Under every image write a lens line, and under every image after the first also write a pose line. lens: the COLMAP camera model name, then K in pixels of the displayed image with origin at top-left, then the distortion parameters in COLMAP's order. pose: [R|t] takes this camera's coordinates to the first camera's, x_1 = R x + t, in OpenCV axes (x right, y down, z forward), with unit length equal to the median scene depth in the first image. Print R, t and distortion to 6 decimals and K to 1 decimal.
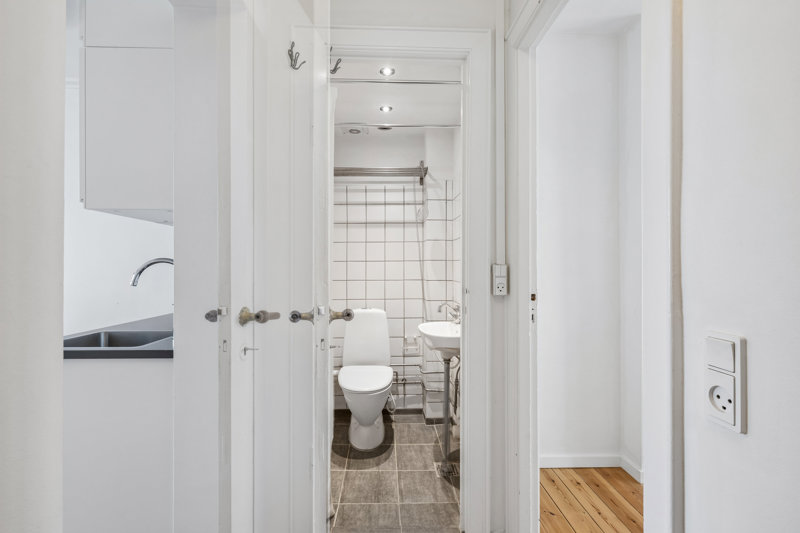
lens RADIAL K [[359.5, 0, 400.0], [0, 359.5, 266.5], [0, 0, 1]] dist [0.000568, 0.000034]
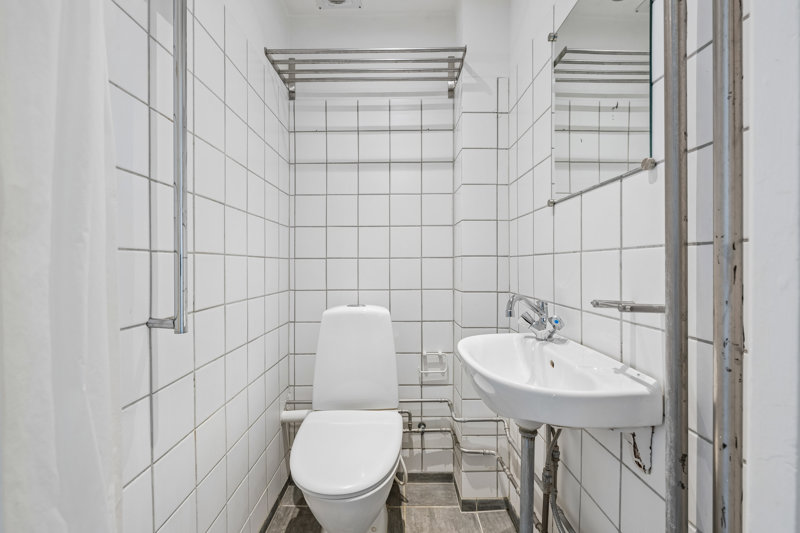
lens RADIAL K [[324.1, 0, 400.0], [0, 324.1, 266.5], [0, 0, 1]] dist [-0.002779, -0.000413]
pose [[0.999200, -0.001145, -0.039969, -0.003220], [0.001482, 0.999964, 0.008408, 0.047787], [0.039958, -0.008461, 0.999166, 0.463931]]
